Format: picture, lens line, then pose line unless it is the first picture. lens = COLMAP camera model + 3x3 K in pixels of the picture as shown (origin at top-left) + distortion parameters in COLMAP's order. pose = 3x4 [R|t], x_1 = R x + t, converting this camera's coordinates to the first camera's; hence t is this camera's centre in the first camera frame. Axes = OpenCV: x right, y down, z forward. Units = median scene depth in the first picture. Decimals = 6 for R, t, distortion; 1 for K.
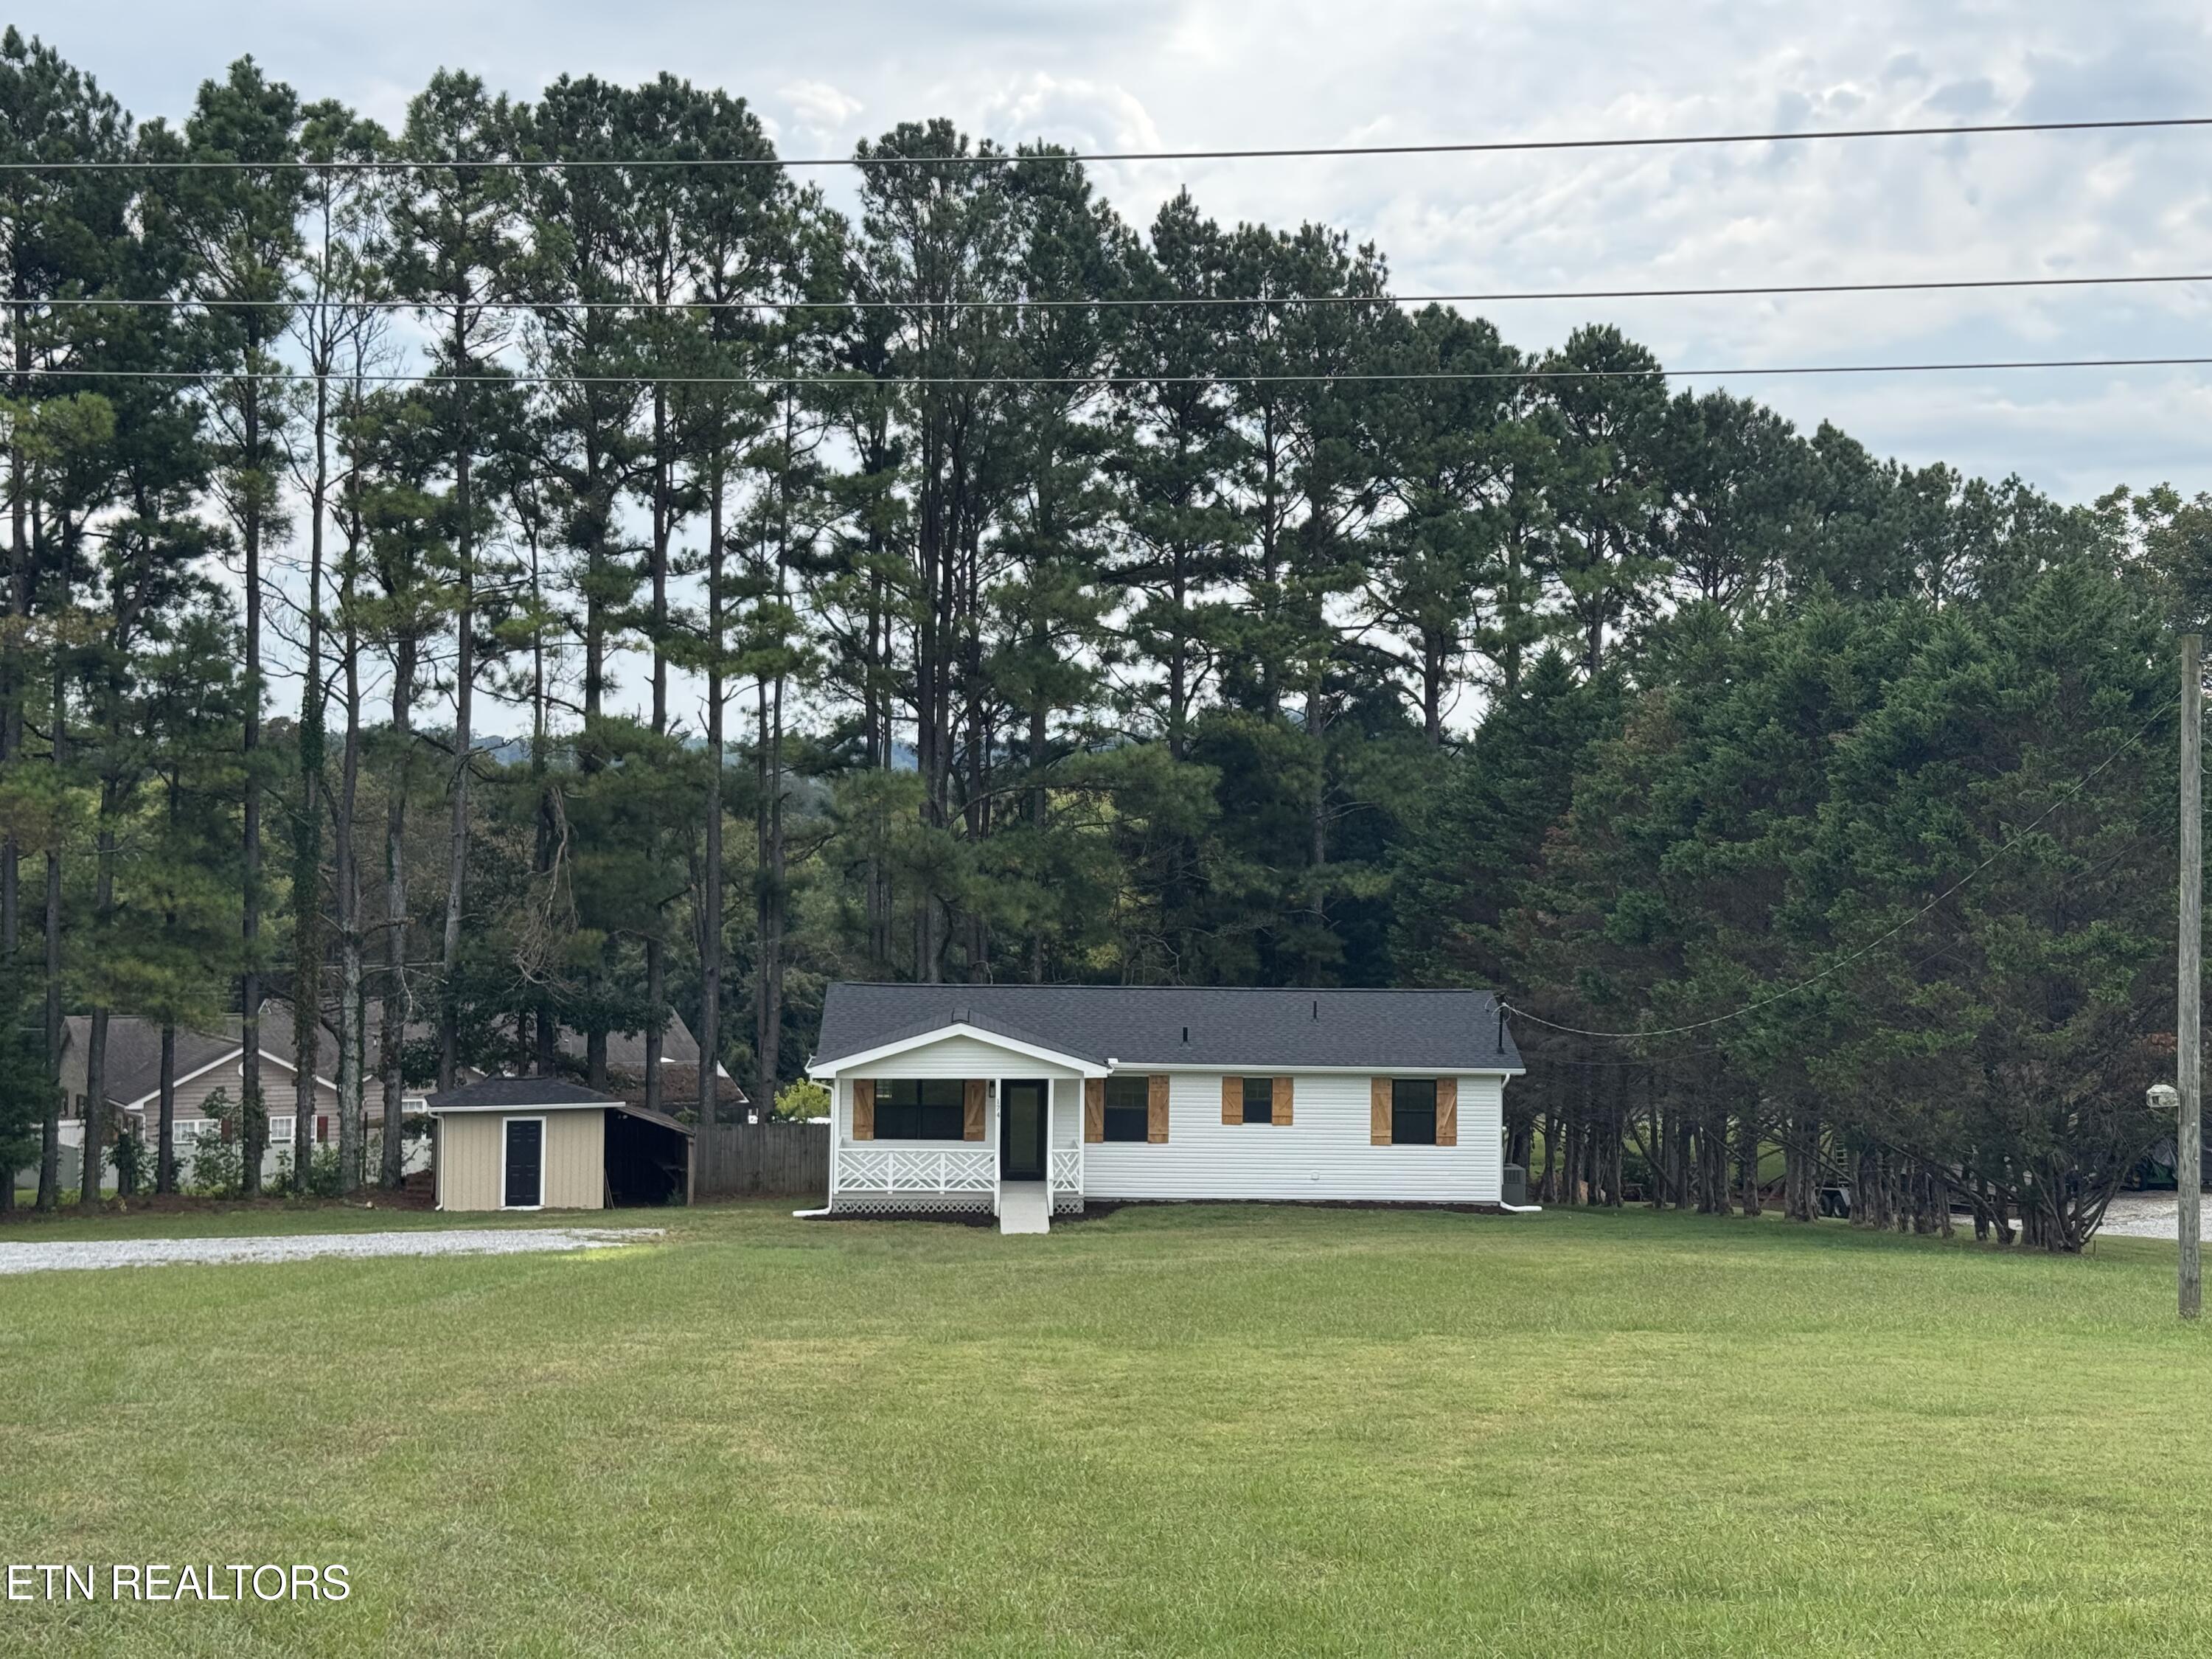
lens RADIAL K [[3085.6, 0, 1111.0], [0, 3085.6, 837.3], [0, 0, 1]] dist [0.151739, -0.015642]
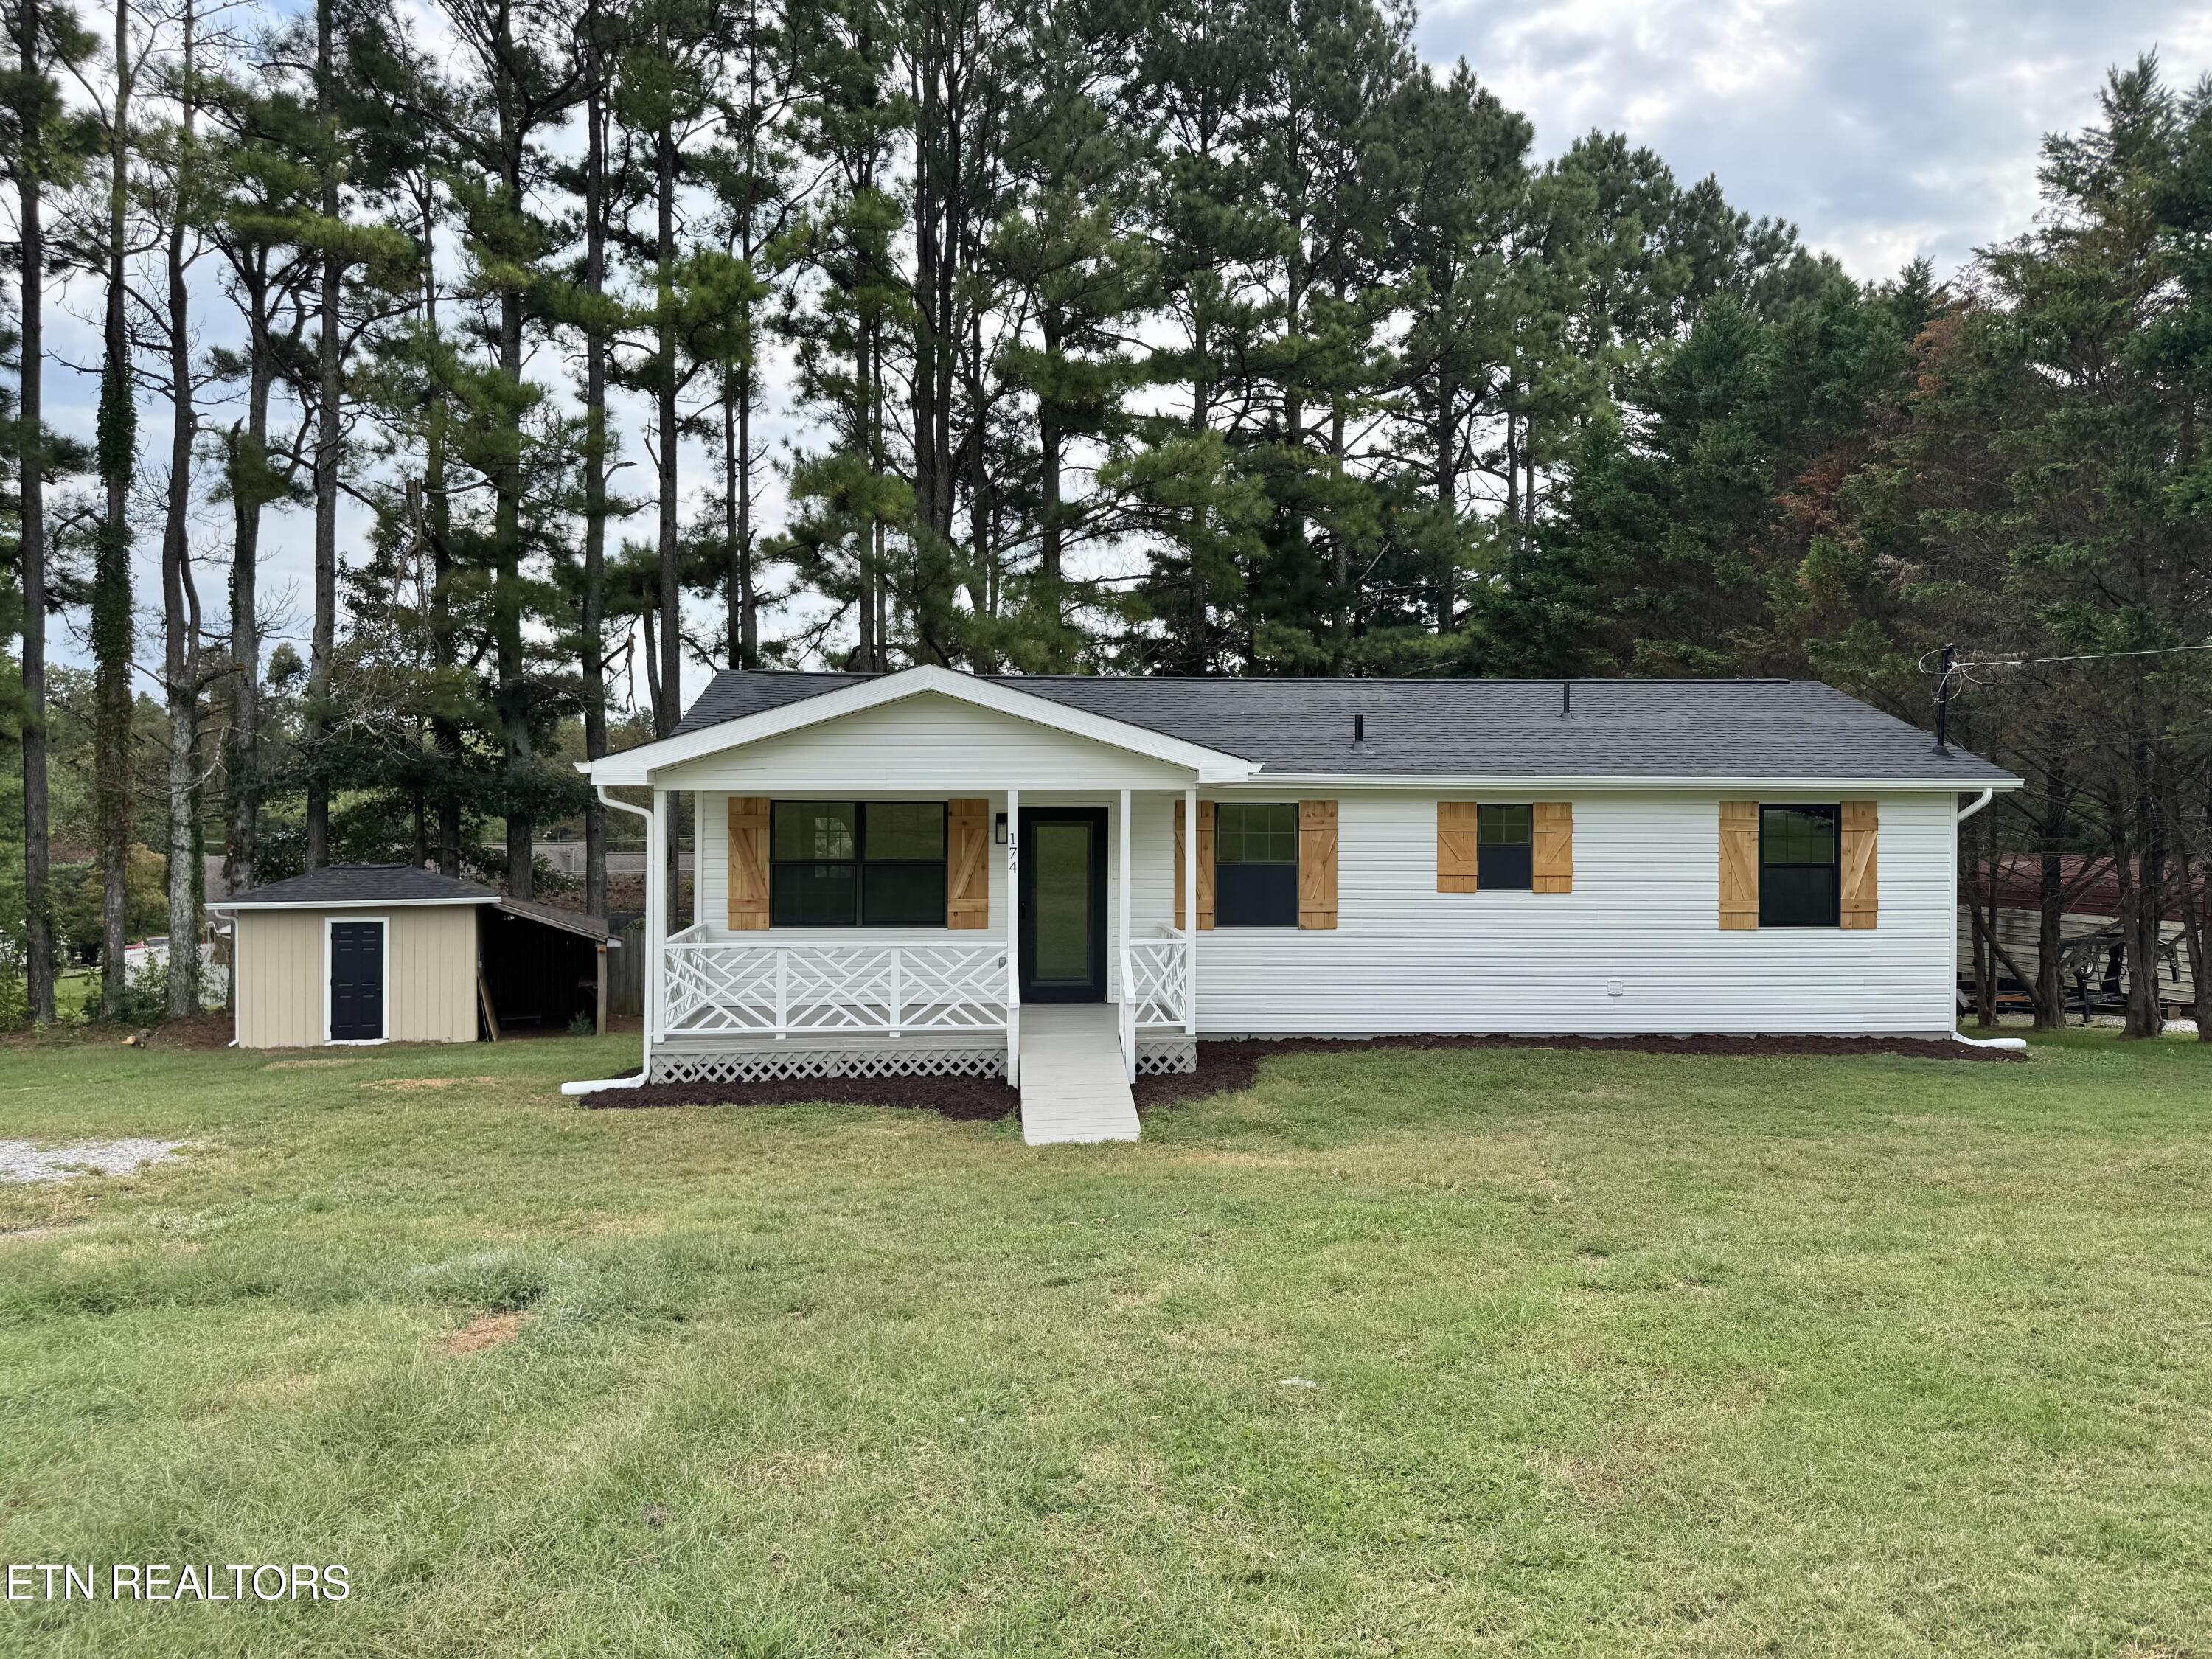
lens RADIAL K [[1547.9, 0, 1106.0], [0, 1547.9, 829.5], [0, 0, 1]] dist [0.101862, -0.001132]
pose [[0.999703, -0.011971, 0.021234, -0.026461], [0.011675, 0.999834, 0.014000, 0.078317], [-0.021398, -0.013748, 0.999676, 0.739176]]
